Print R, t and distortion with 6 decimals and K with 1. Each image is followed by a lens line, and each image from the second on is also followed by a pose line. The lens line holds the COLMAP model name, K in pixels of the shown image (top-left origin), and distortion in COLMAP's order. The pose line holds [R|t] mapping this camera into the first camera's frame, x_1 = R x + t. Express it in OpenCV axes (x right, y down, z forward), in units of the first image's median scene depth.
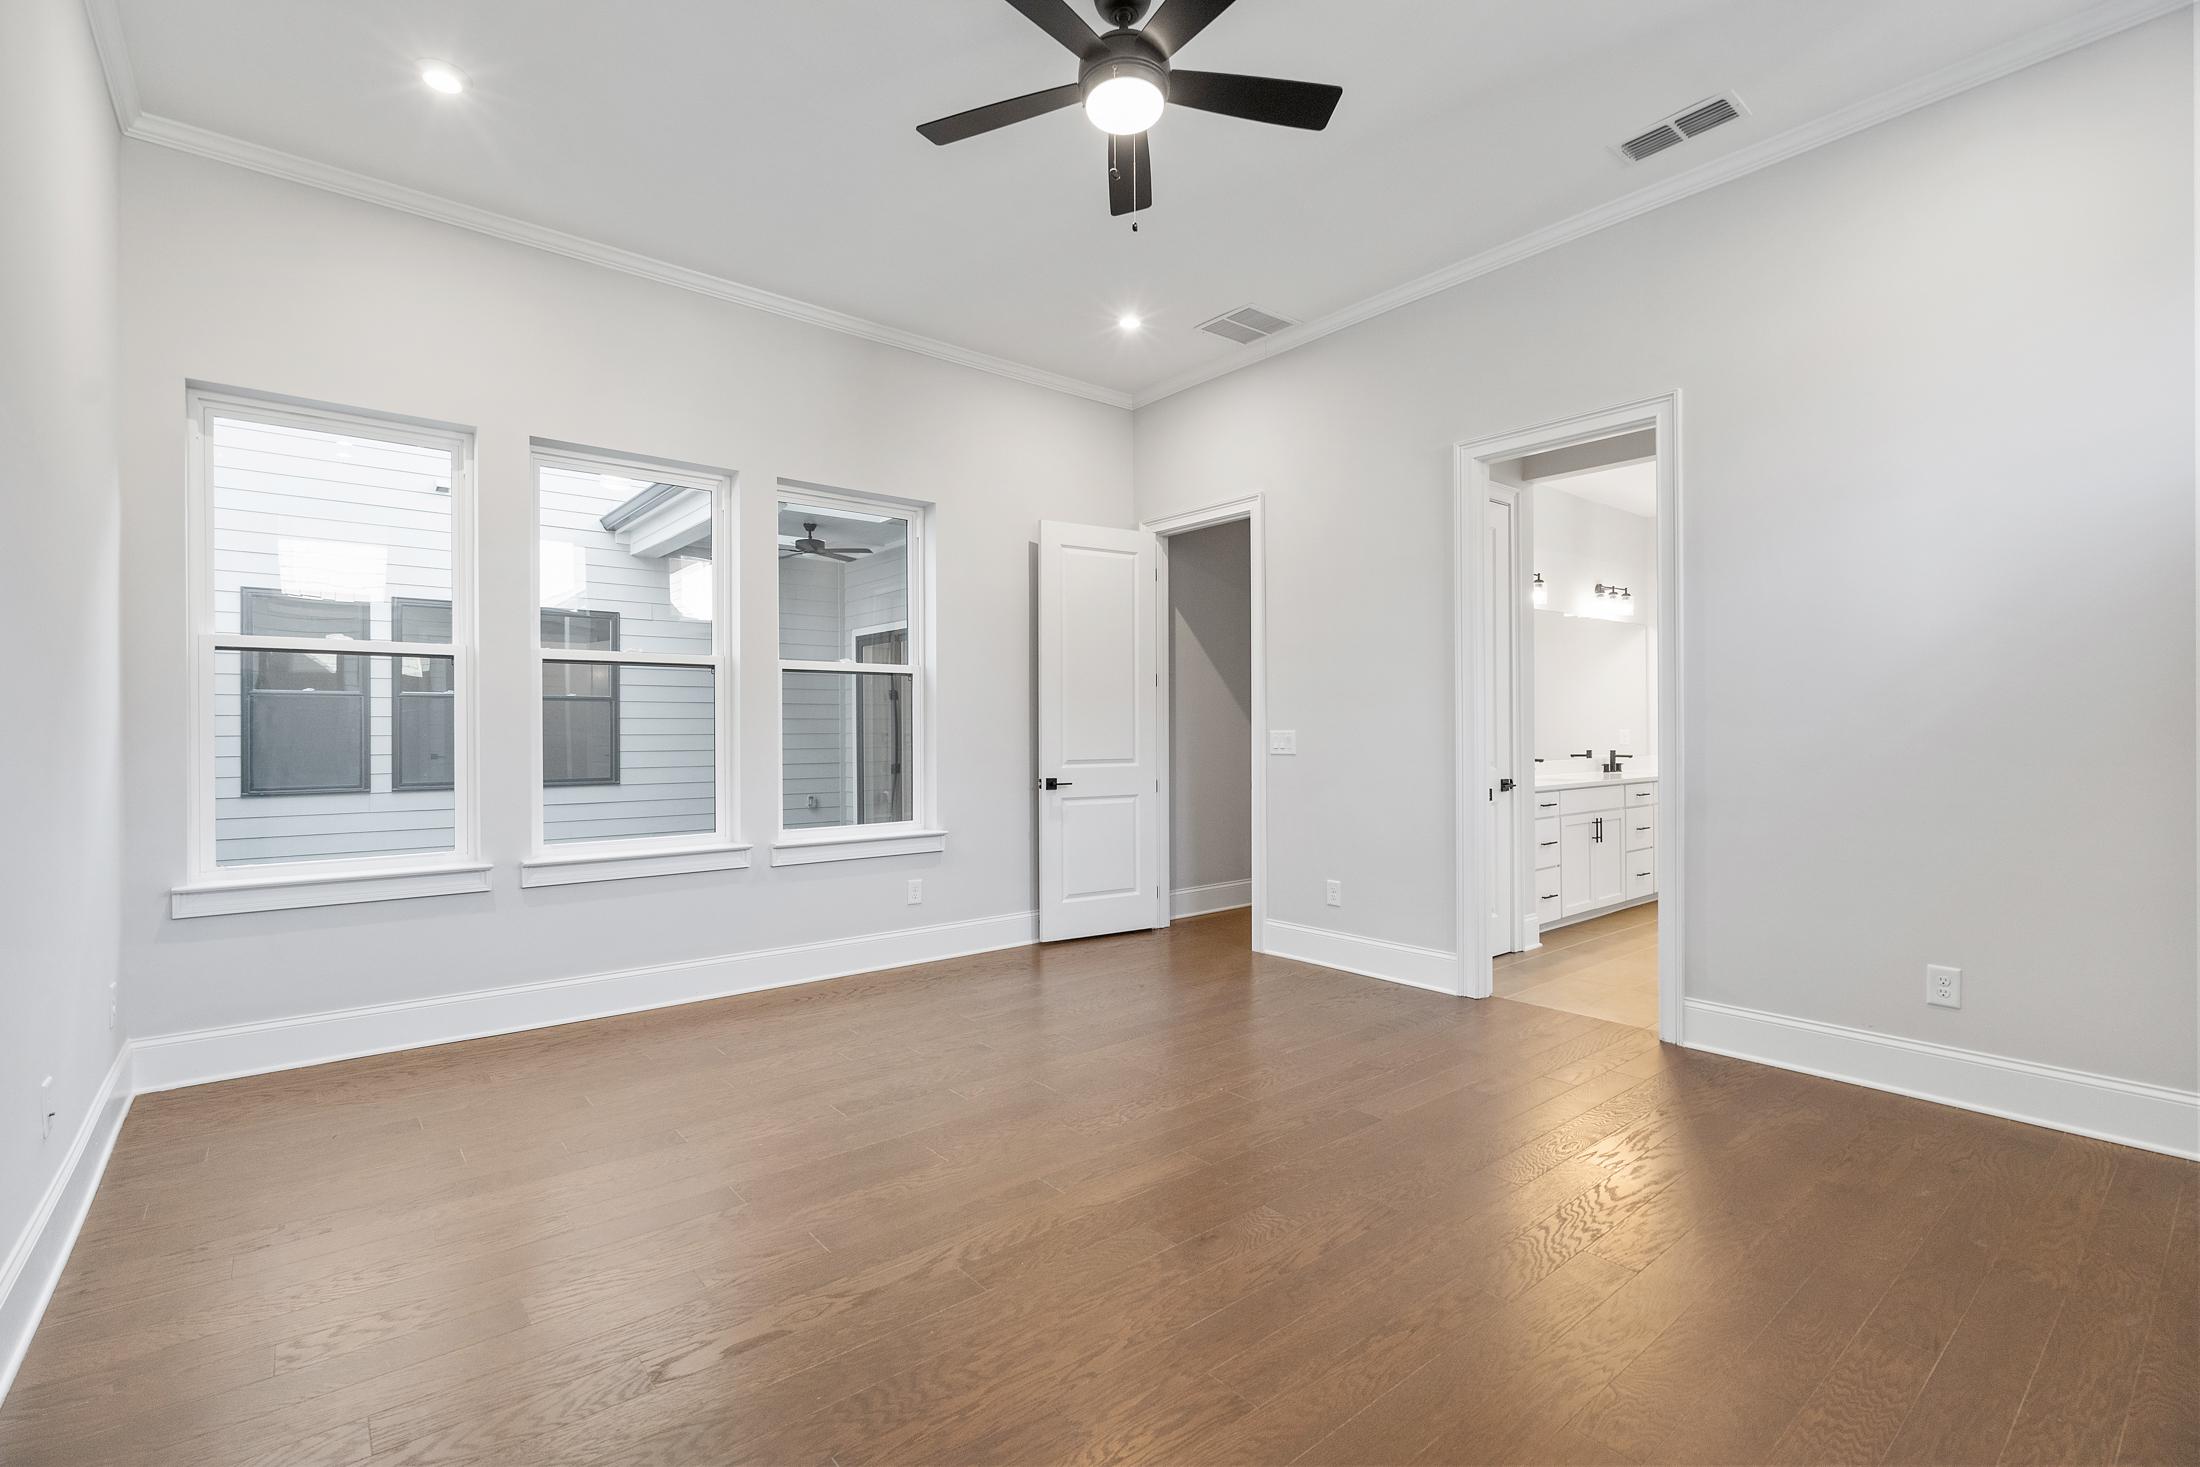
lens RADIAL K [[1003.3, 0, 1081.3], [0, 1003.3, 748.8], [0, 0, 1]] dist [0.000561, 0.000340]
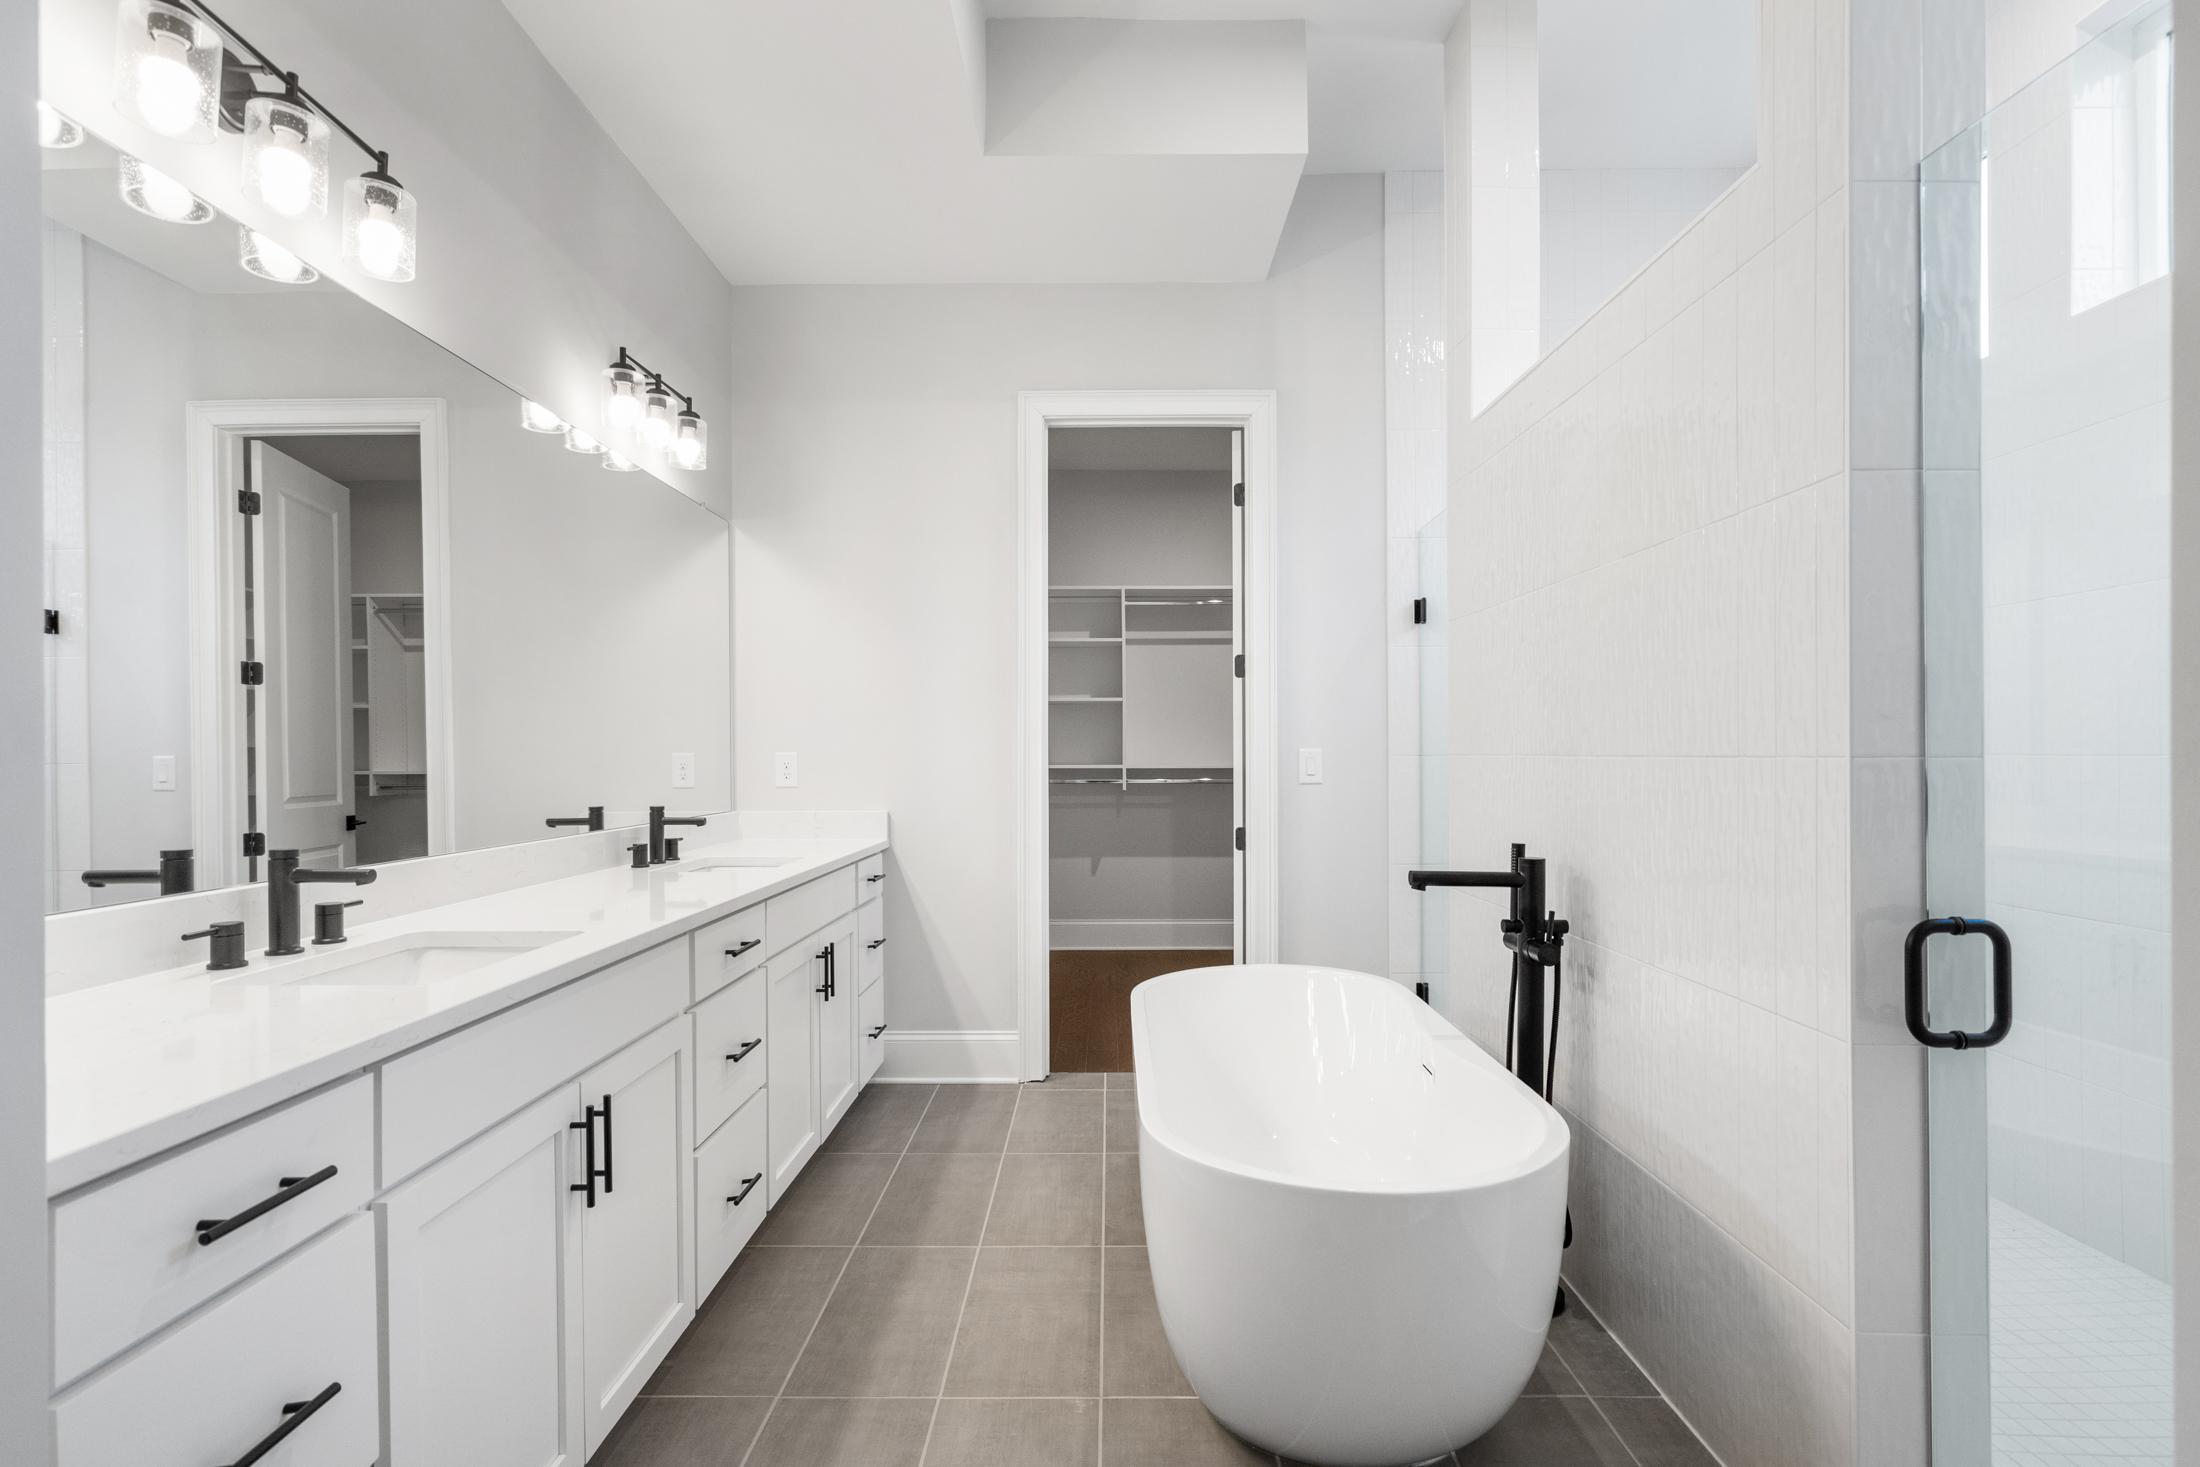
lens RADIAL K [[1003.3, 0, 1081.3], [0, 1003.3, 748.8], [0, 0, 1]] dist [0.000561, 0.000340]
pose [[0.637268, 0.011767, 0.770553, 0.337507], [0.010178, 0.999668, -0.023683, -0.009732], [-0.770575, 0.022935, 0.636936, 0.630843]]
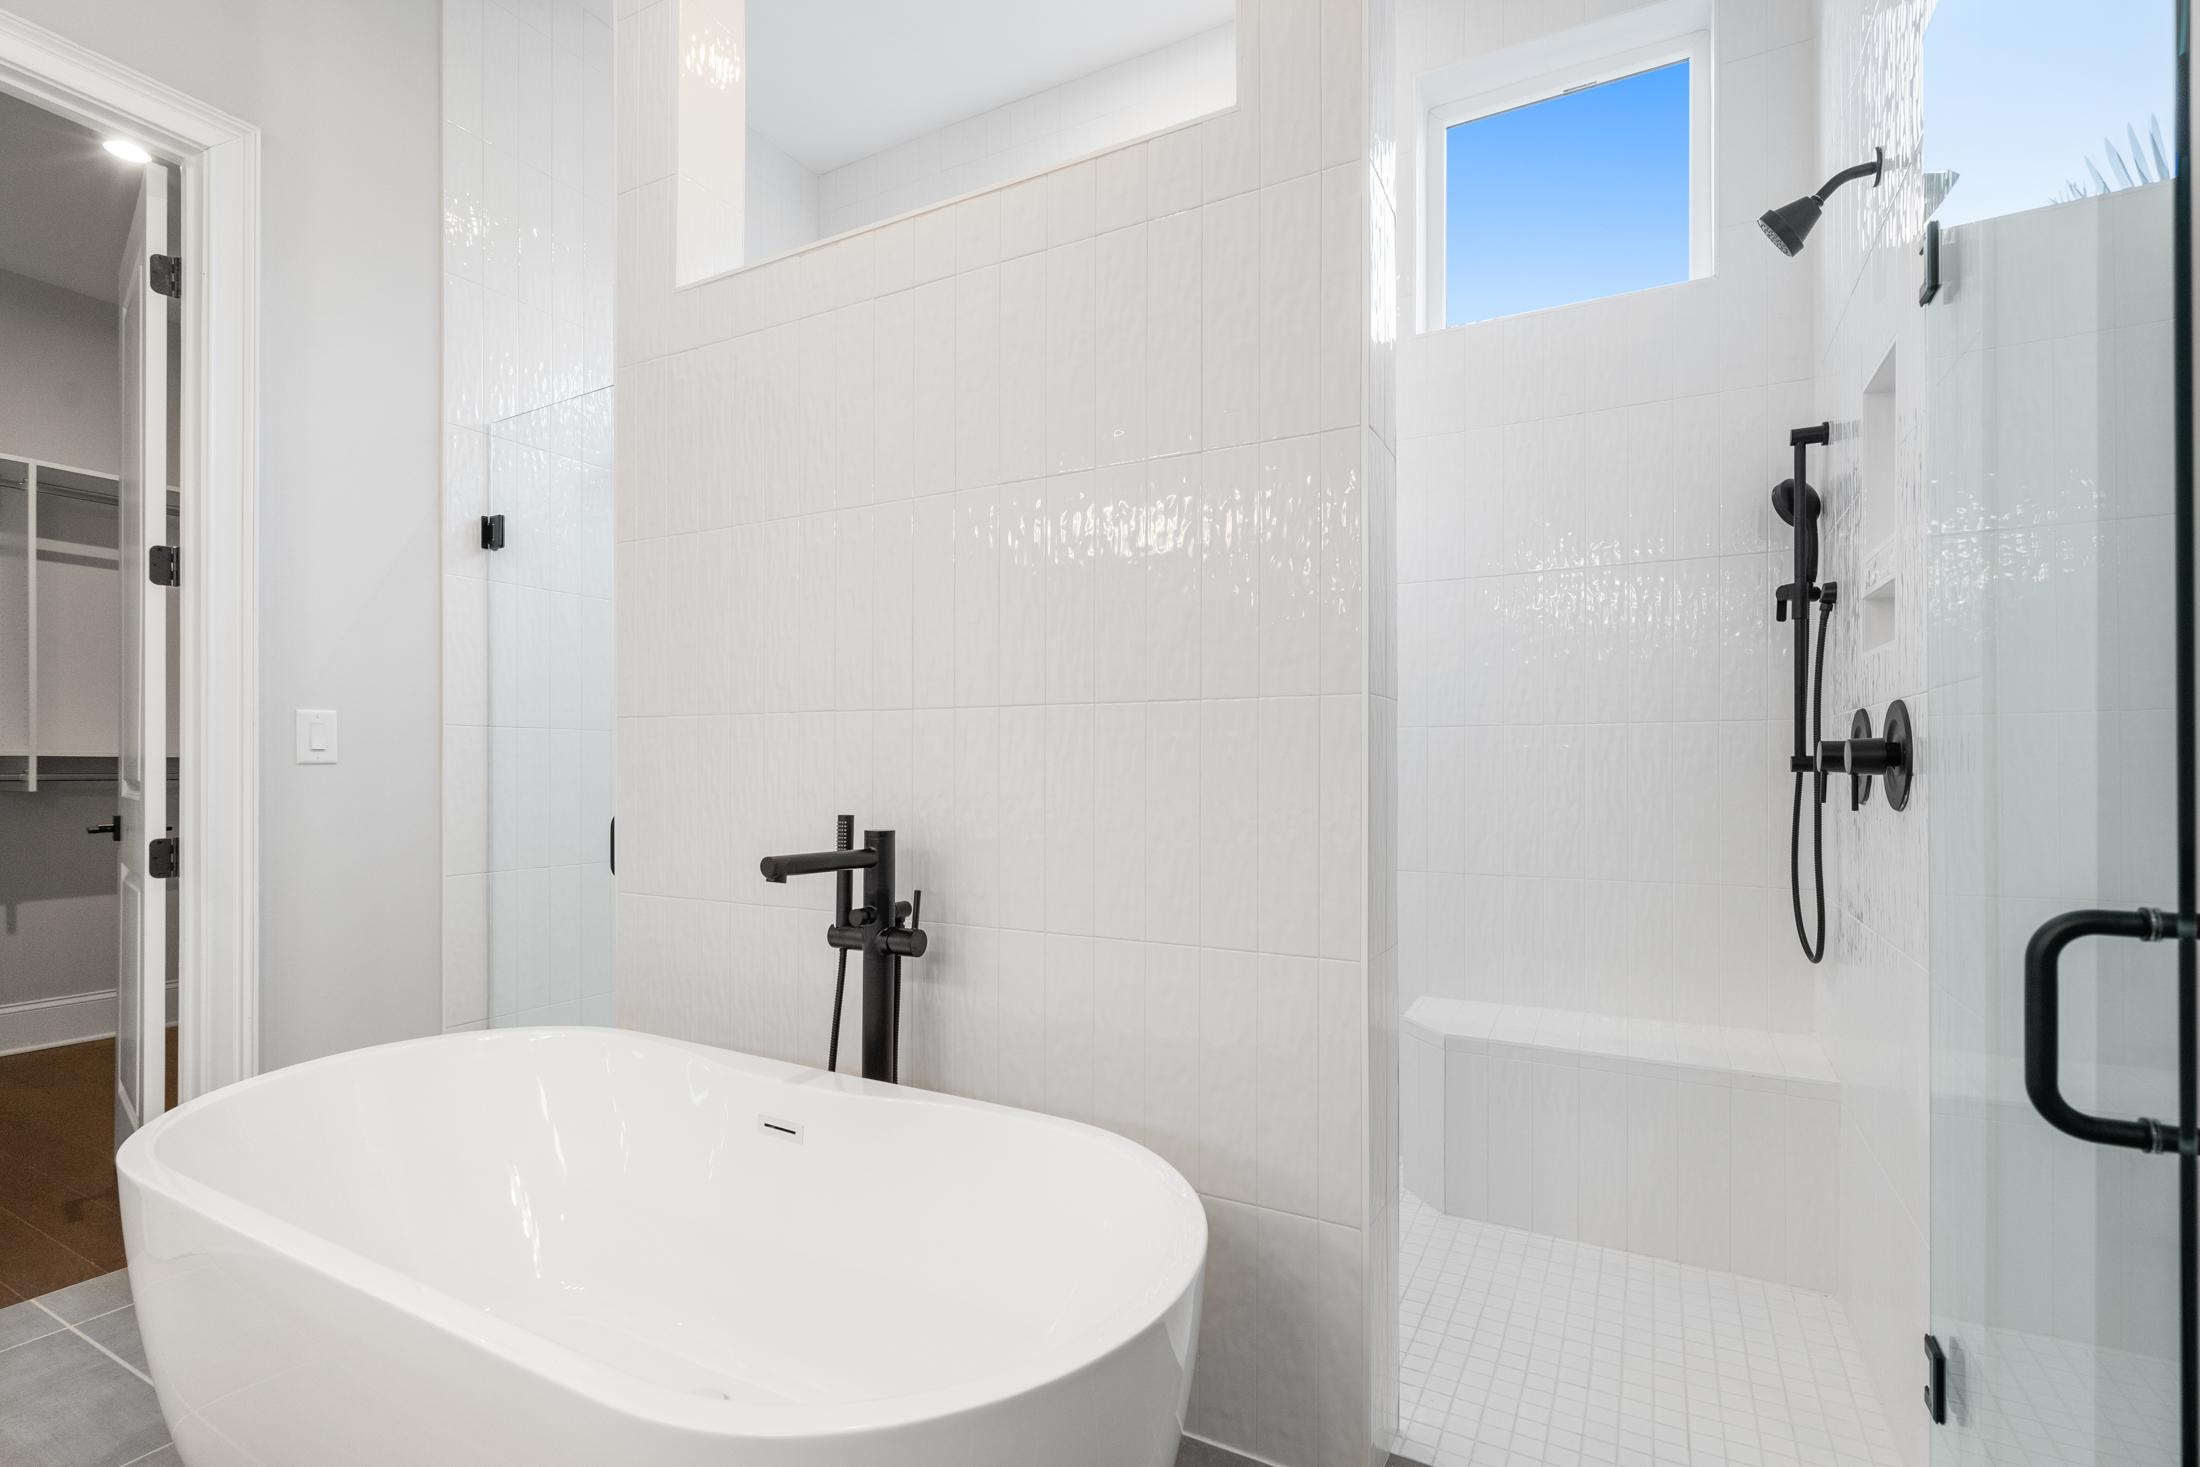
lens RADIAL K [[1003.3, 0, 1081.3], [0, 1003.3, 748.8], [0, 0, 1]] dist [0.000561, 0.000340]
pose [[-0.381436, 0.018574, 0.924208, 0.413518], [0.015556, 0.999786, -0.013672, 0.002120], [-0.924264, 0.009162, -0.381644, 0.778051]]
